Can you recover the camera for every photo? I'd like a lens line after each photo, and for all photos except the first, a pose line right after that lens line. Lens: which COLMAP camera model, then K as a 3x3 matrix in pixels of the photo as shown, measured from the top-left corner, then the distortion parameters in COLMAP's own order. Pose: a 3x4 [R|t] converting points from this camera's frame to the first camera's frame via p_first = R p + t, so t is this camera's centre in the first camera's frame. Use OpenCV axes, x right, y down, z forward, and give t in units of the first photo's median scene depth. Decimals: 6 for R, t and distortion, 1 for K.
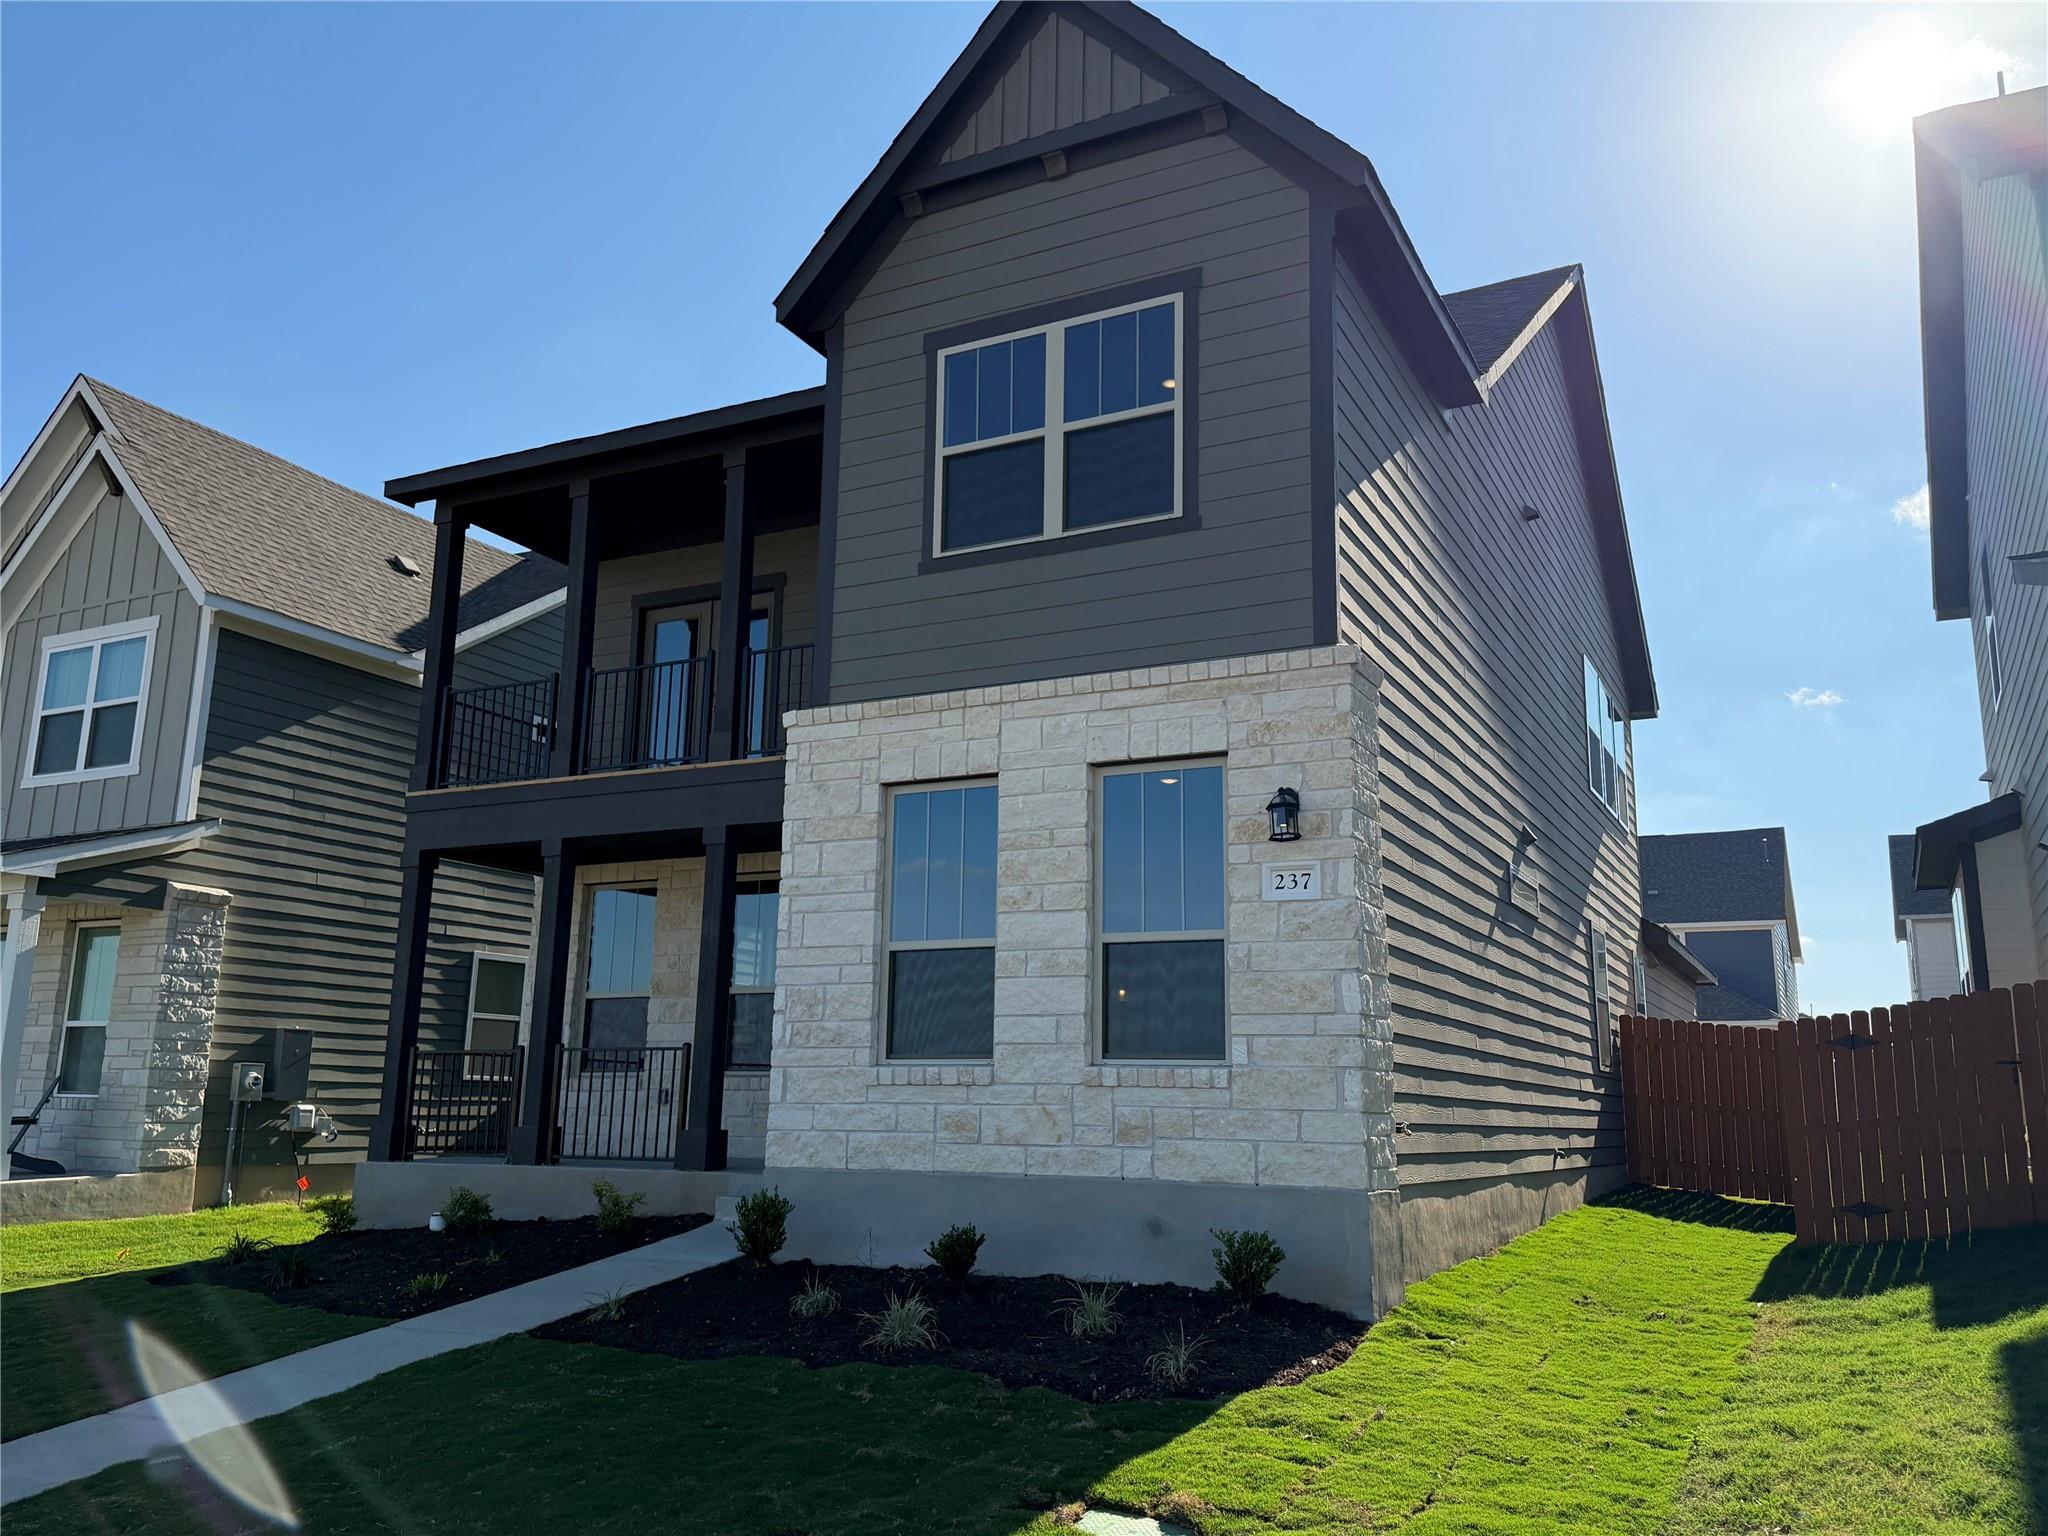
lens RADIAL K [[1579.6, 0, 1013.3], [0, 1579.6, 789.8], [0, 0, 1]] dist [0.141626, -0.022900]
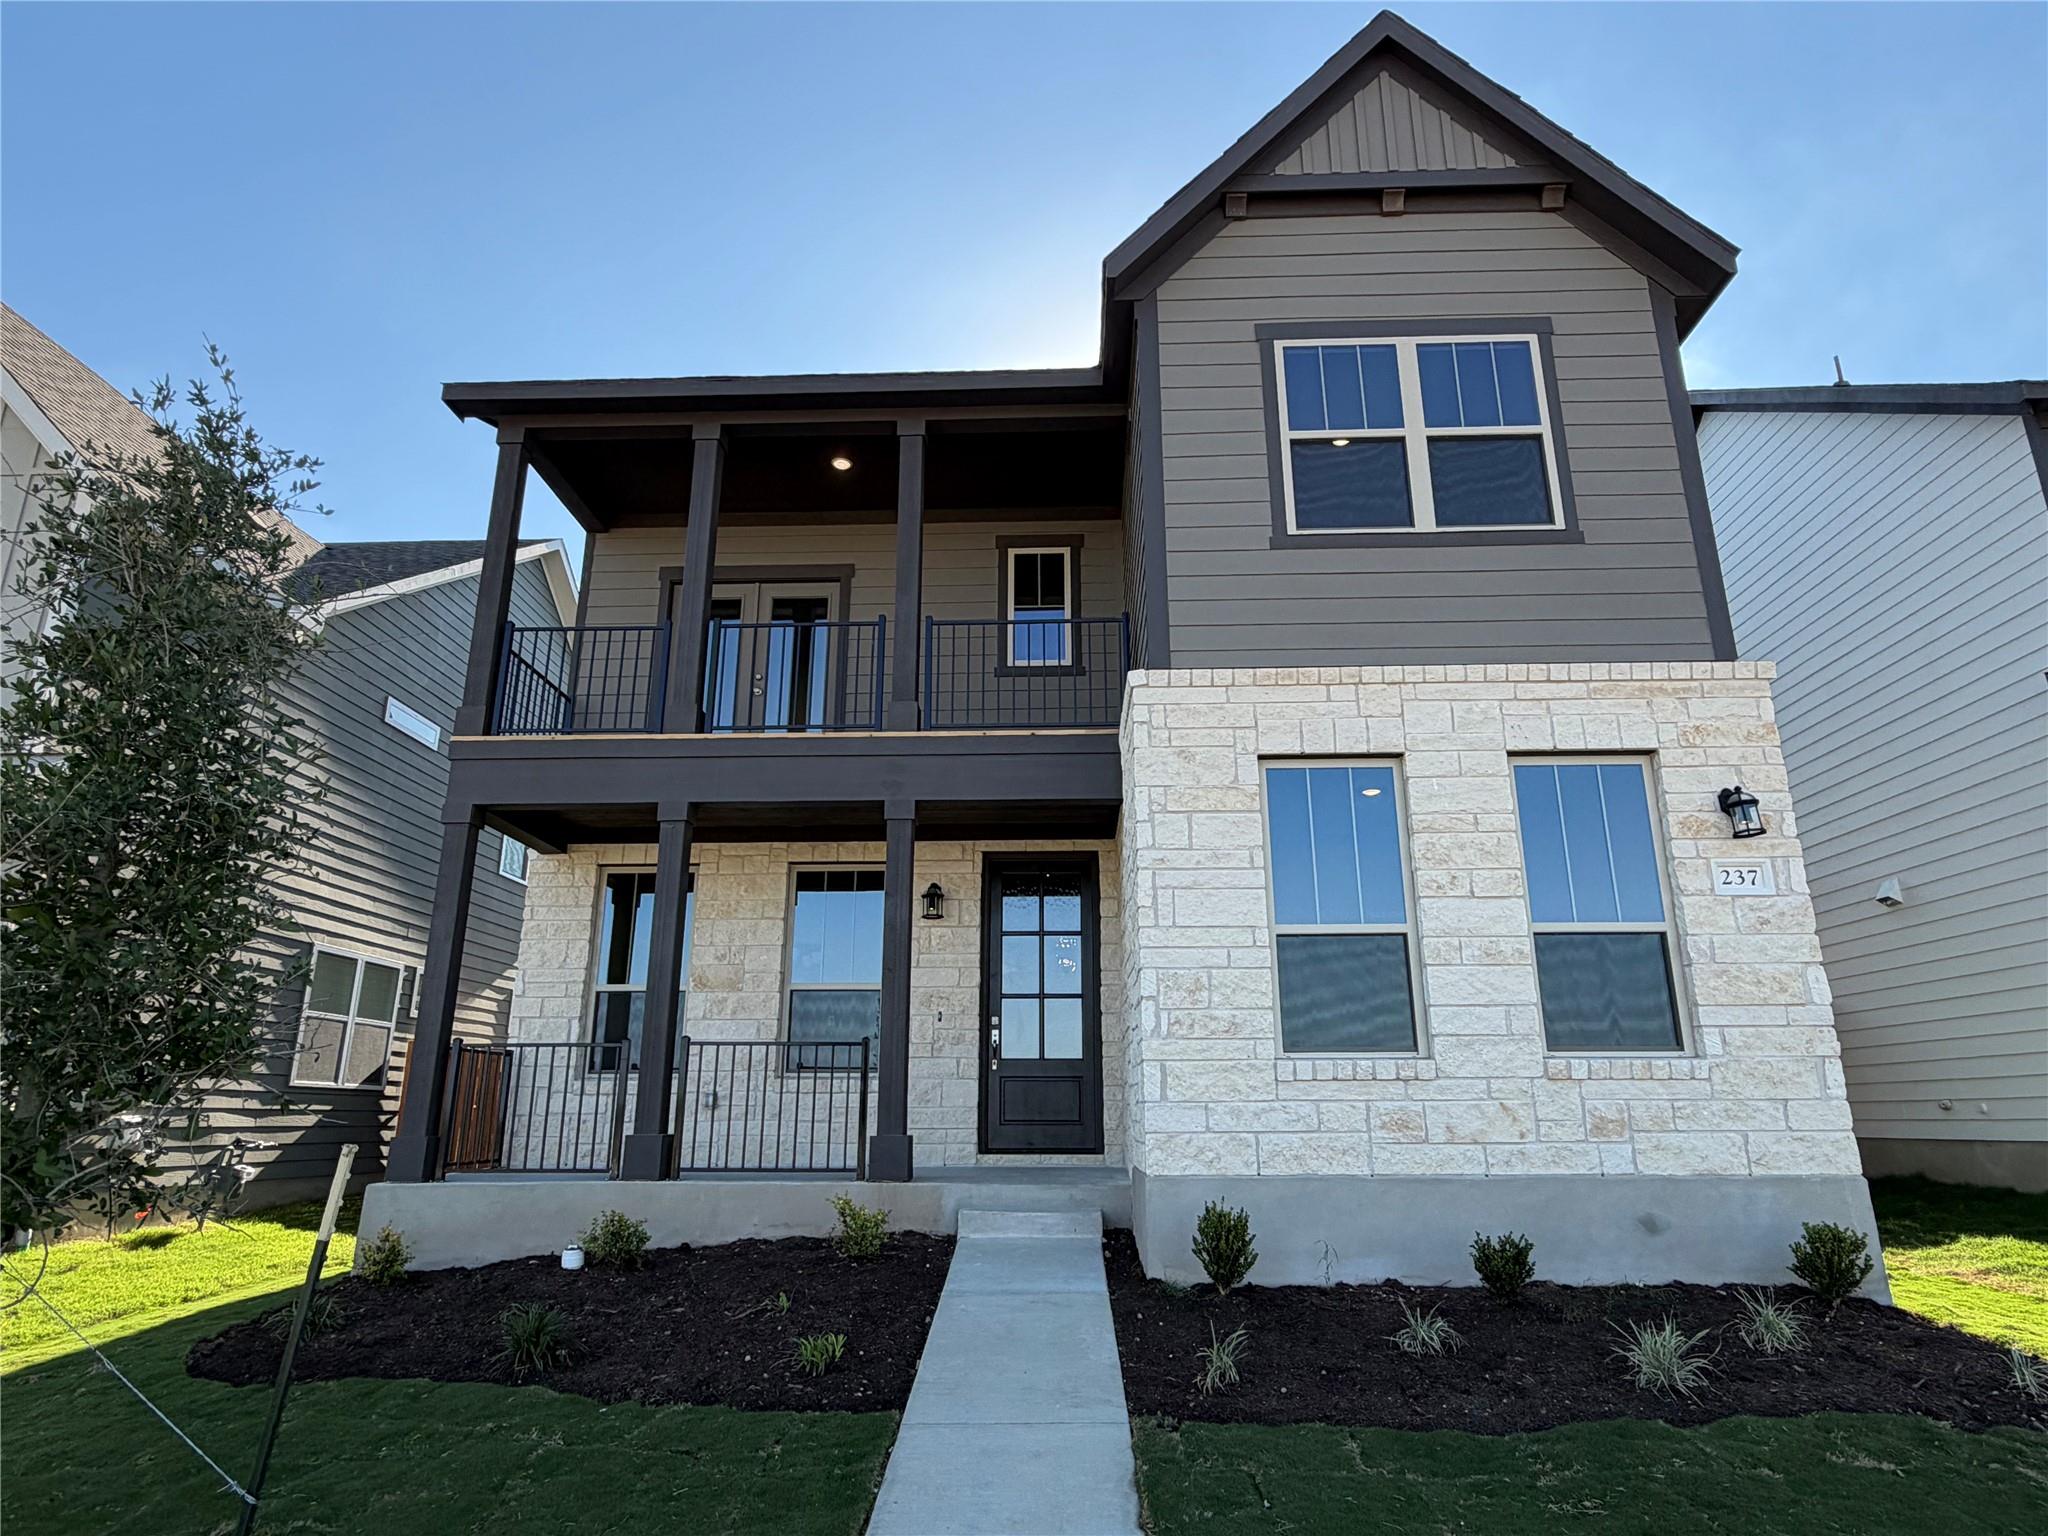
lens RADIAL K [[1174.2, 0, 1033.2], [0, 1174.2, 782.4], [0, 0, 1]] dist [0.013776, 0.000243]
pose [[0.900220, 0.098949, 0.424045, -0.508385], [-0.067198, 0.993742, -0.089229, 0.085056], [-0.430220, 0.051831, 0.901235, 0.442164]]
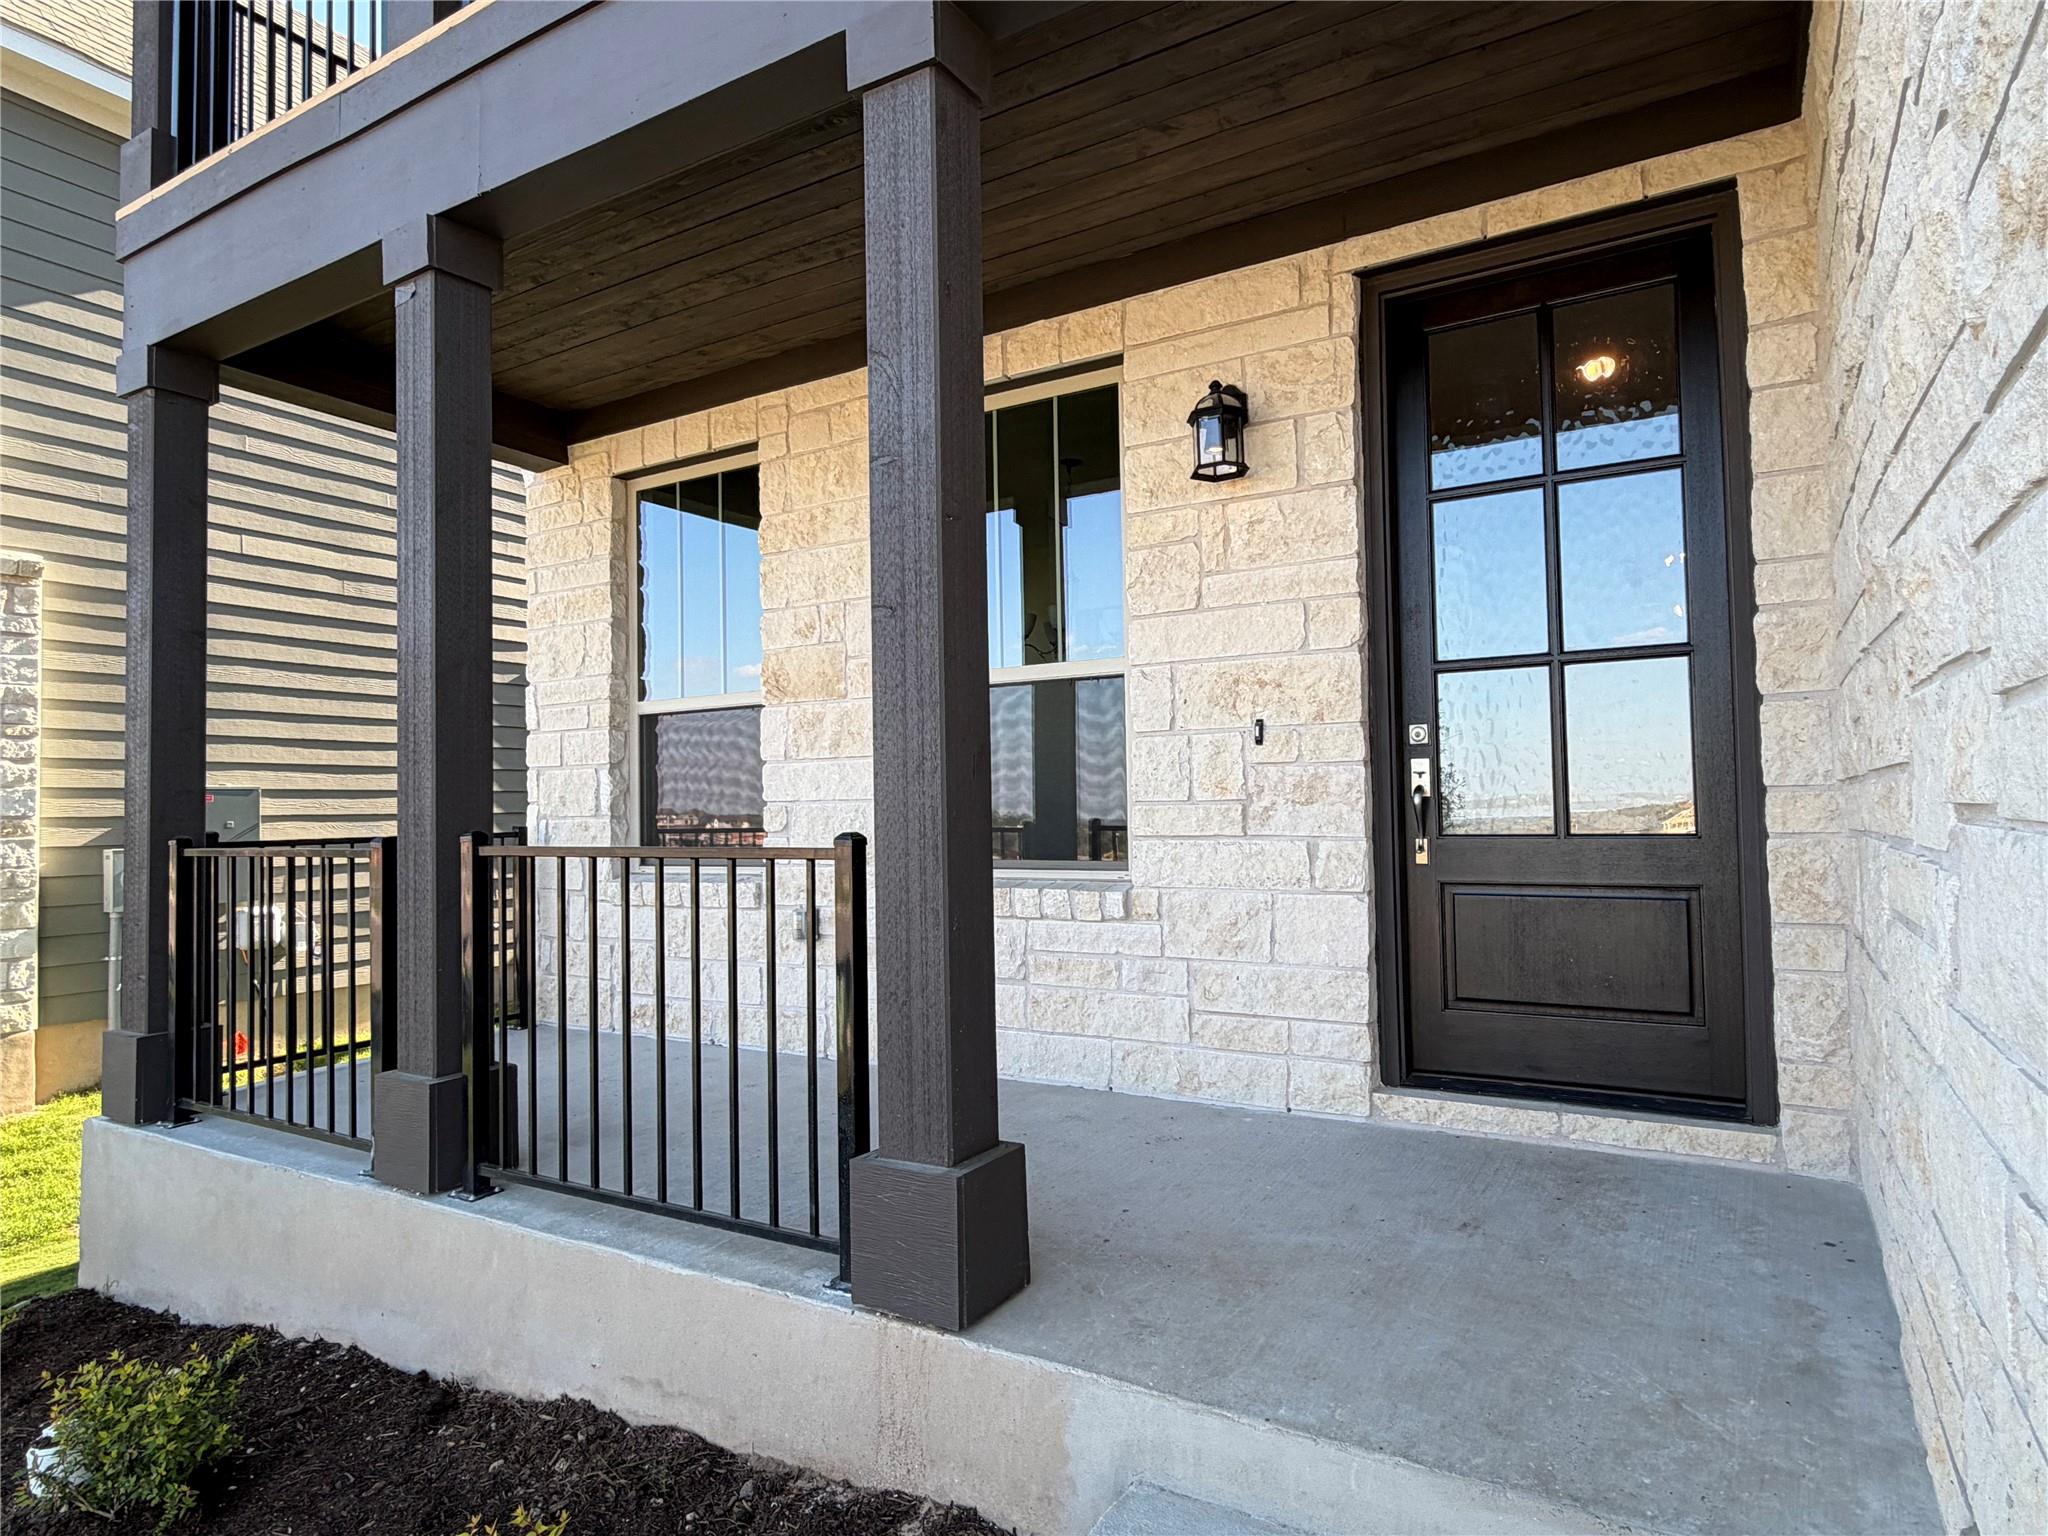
lens RADIAL K [[1174.2, 0, 1031.9], [0, 1174.2, 767.1], [0, 0, 1]] dist [0.013776, 0.000243]
pose [[0.997530, -0.044661, -0.054216, -0.199110], [0.052982, 0.985152, 0.163304, 0.142441], [0.046118, -0.165773, 0.985085, 0.990336]]
